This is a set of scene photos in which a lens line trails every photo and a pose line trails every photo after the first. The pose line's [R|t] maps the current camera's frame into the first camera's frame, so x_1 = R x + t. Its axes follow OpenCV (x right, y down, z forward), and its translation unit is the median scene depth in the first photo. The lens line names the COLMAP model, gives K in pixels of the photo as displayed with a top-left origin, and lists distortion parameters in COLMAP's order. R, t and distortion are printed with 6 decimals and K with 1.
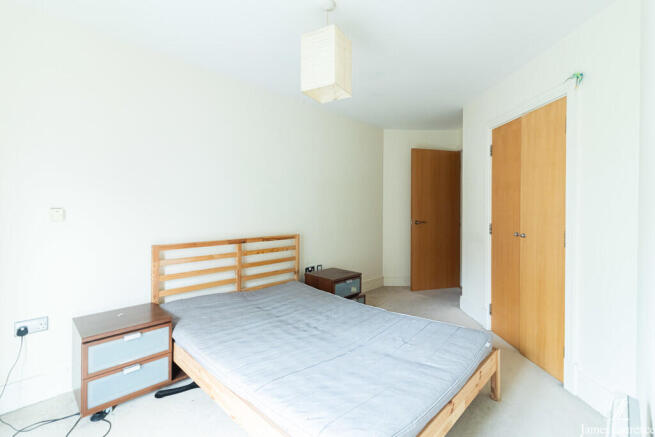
lens RADIAL K [[309.3, 0, 328.4], [0, 309.3, 214.9], [0, 0, 1]] dist [0.002852, 0.000221]
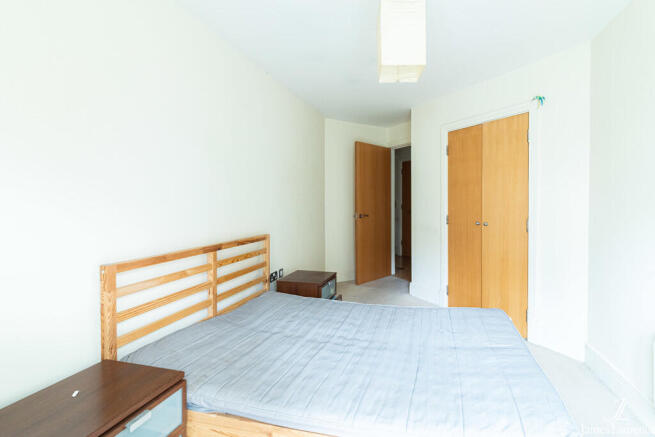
lens RADIAL K [[319.9, 0, 365.7], [0, 319.9, 213.7], [0, 0, 1]] dist [0.013531, 0.000175]
pose [[0.855002, -0.025152, 0.518015, -0.384591], [0.017080, 0.999647, 0.020347, -0.006077], [-0.518344, -0.008548, 0.855130, 0.171639]]
